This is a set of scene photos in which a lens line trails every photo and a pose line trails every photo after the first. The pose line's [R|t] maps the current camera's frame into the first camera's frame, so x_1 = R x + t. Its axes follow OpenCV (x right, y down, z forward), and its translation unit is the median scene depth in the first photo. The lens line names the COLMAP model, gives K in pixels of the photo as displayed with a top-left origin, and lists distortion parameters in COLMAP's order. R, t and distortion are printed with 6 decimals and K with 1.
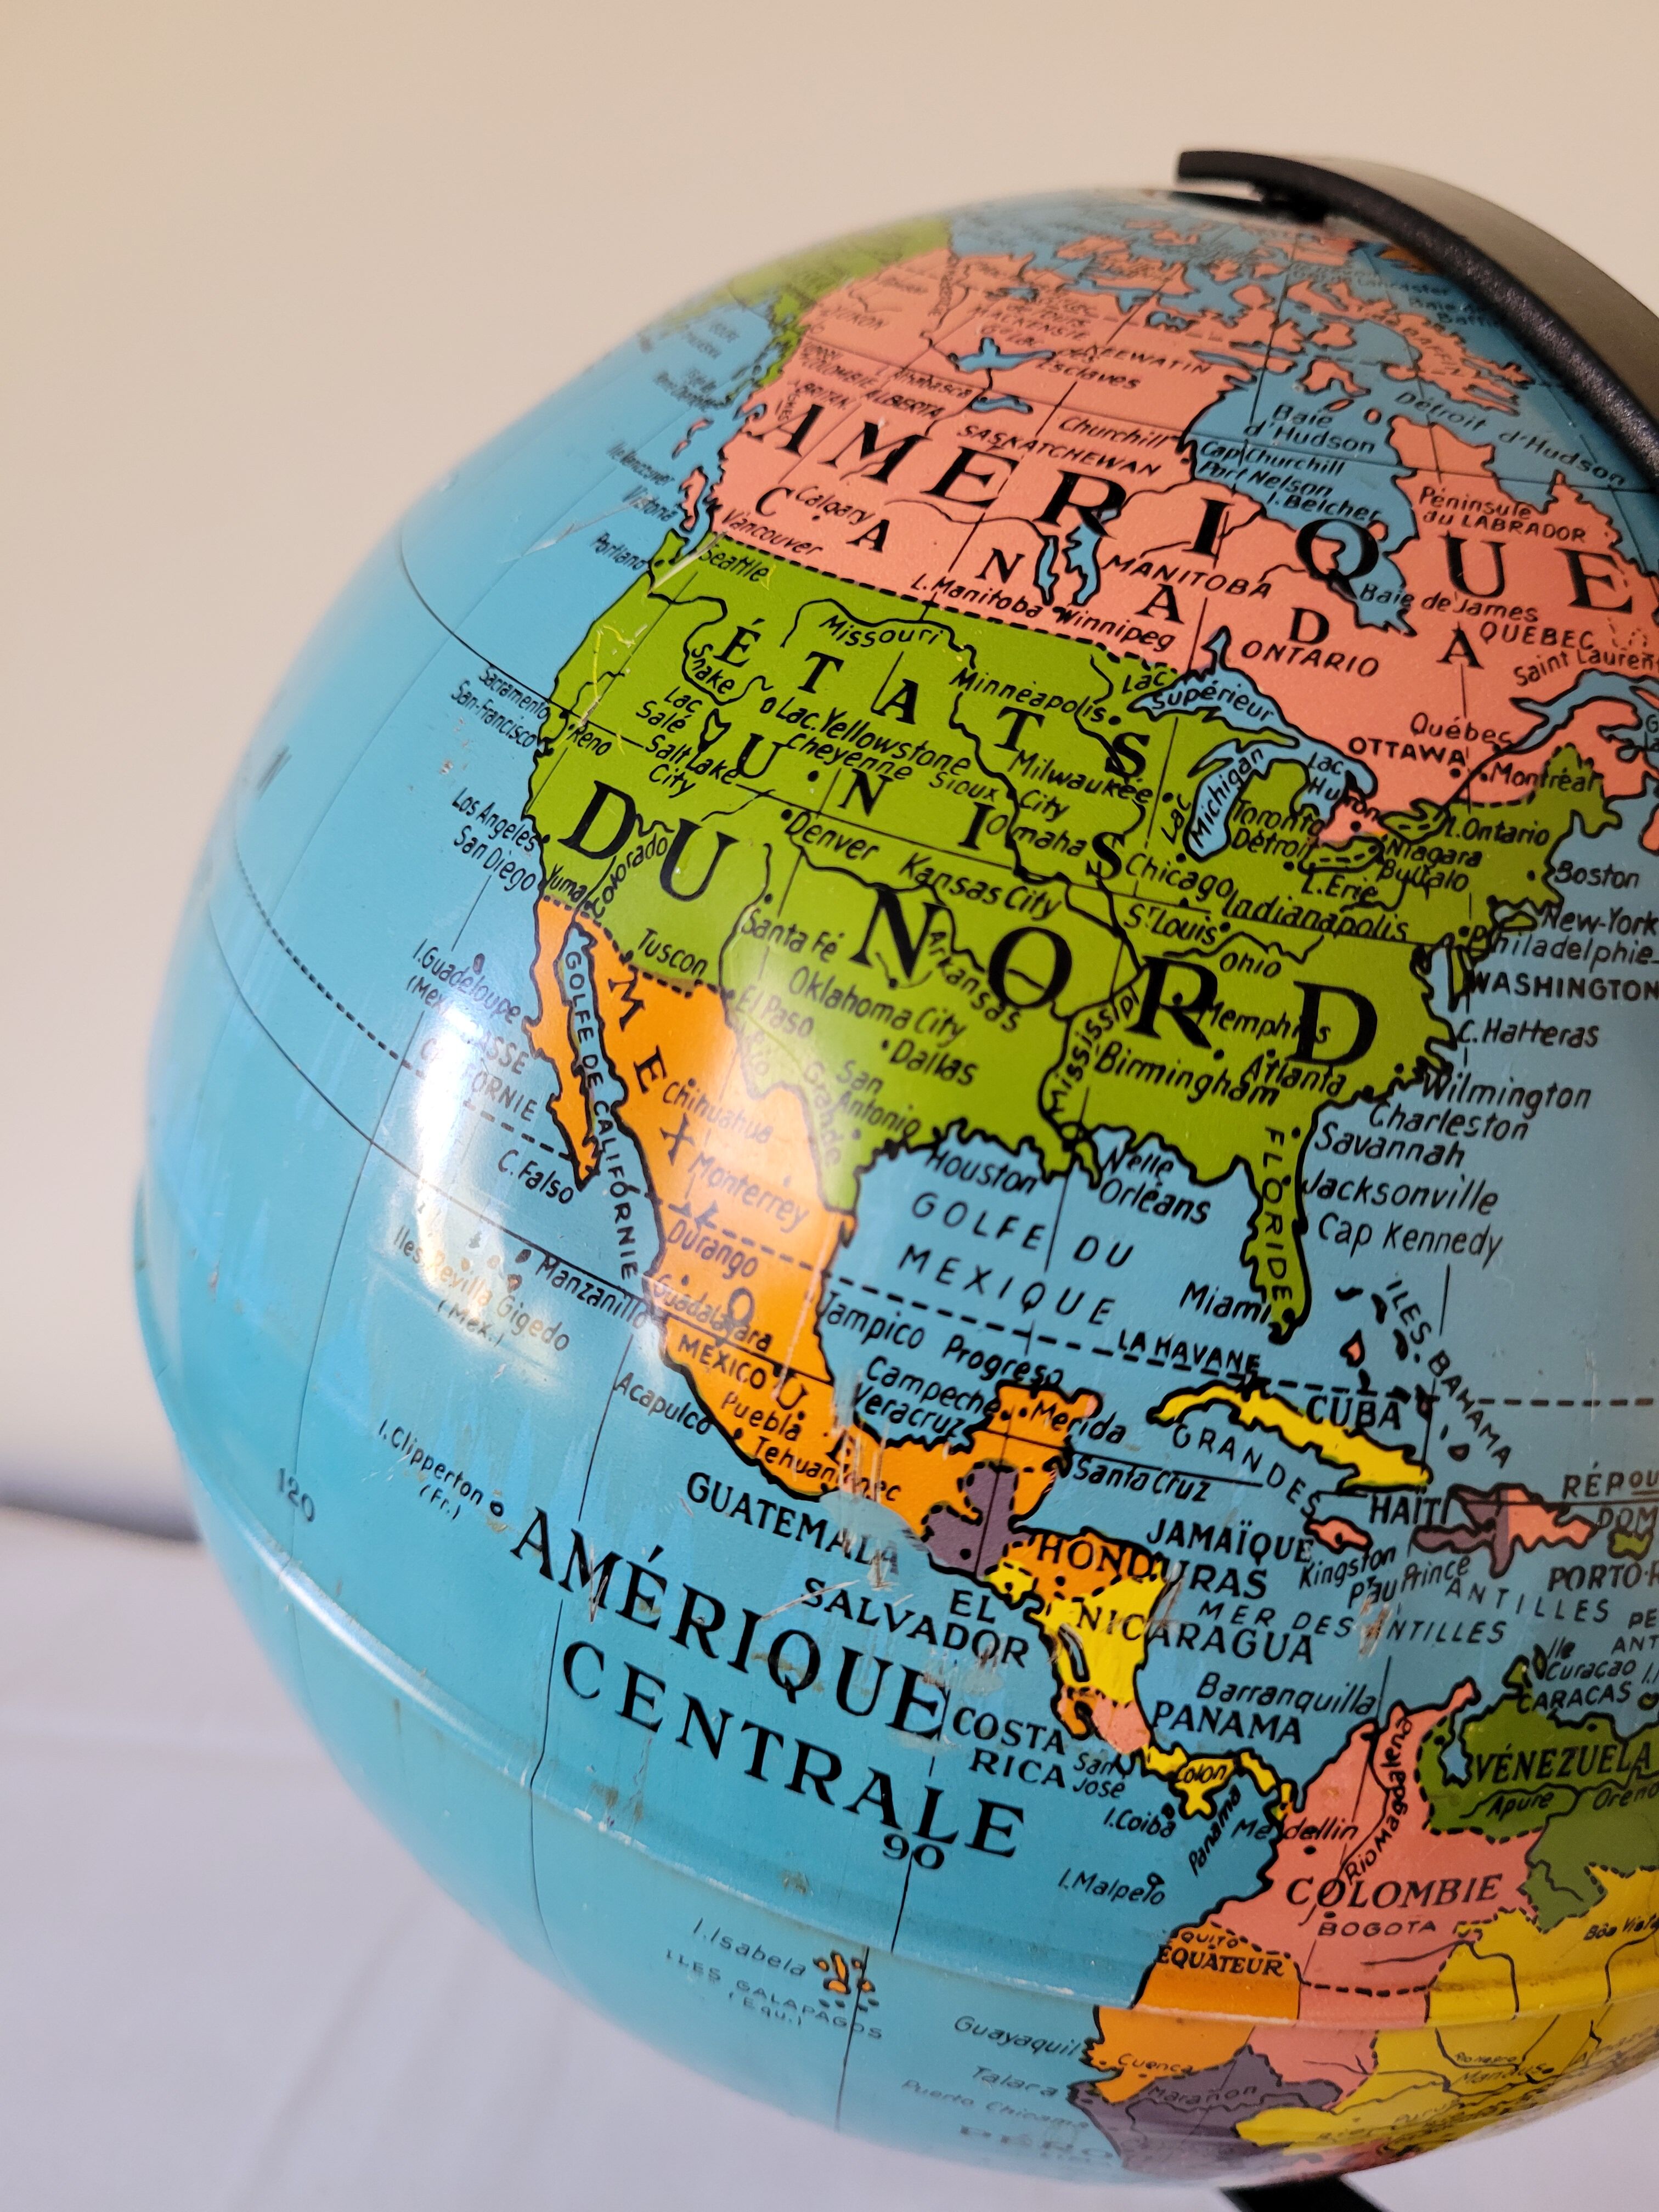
lens RADIAL K [[1767.3, 0, 829.5], [0, 1767.3, 1106.0], [0, 0, 1]] dist [-0.030913, 0.007218]
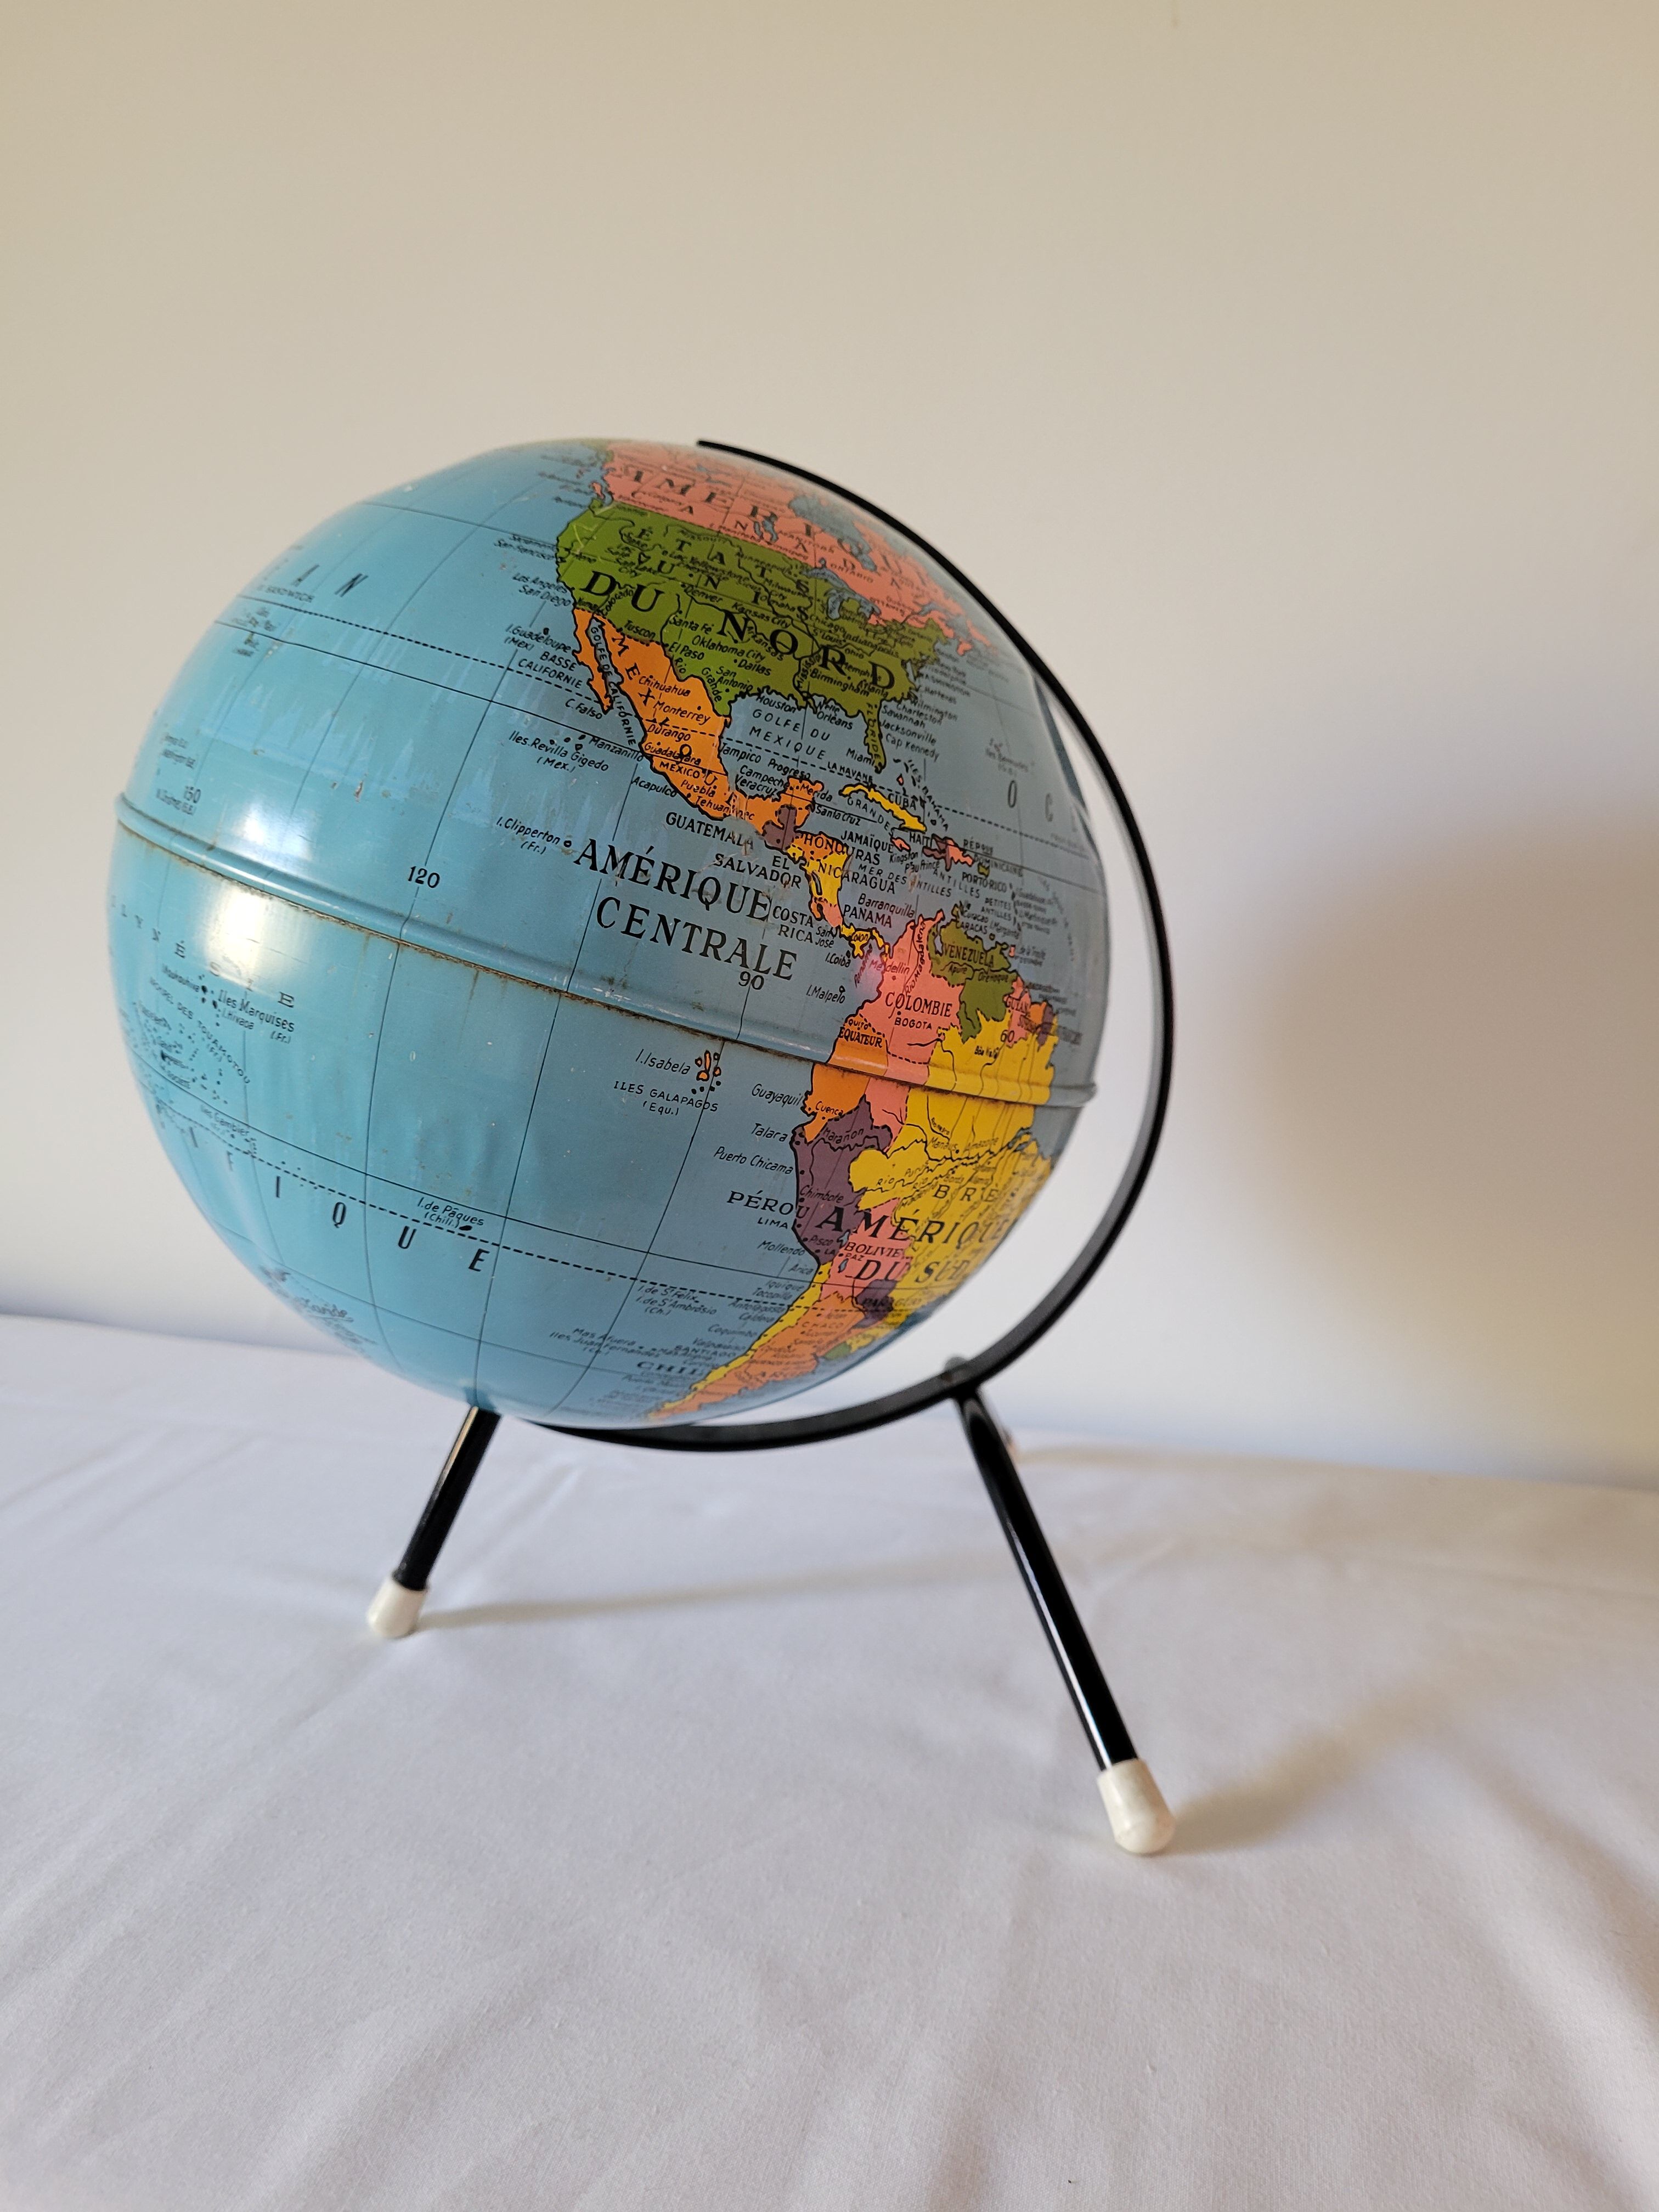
lens RADIAL K [[1745.1, 0, 829.5], [0, 1745.1, 1106.0], [0, 0, 1]] dist [-0.016789, 0.007251]
pose [[0.844165, 0.061356, 0.532560, -1.170972], [0.090940, 0.962640, -0.255055, 1.255318], [-0.528313, 0.263740, 0.807048, -0.986517]]
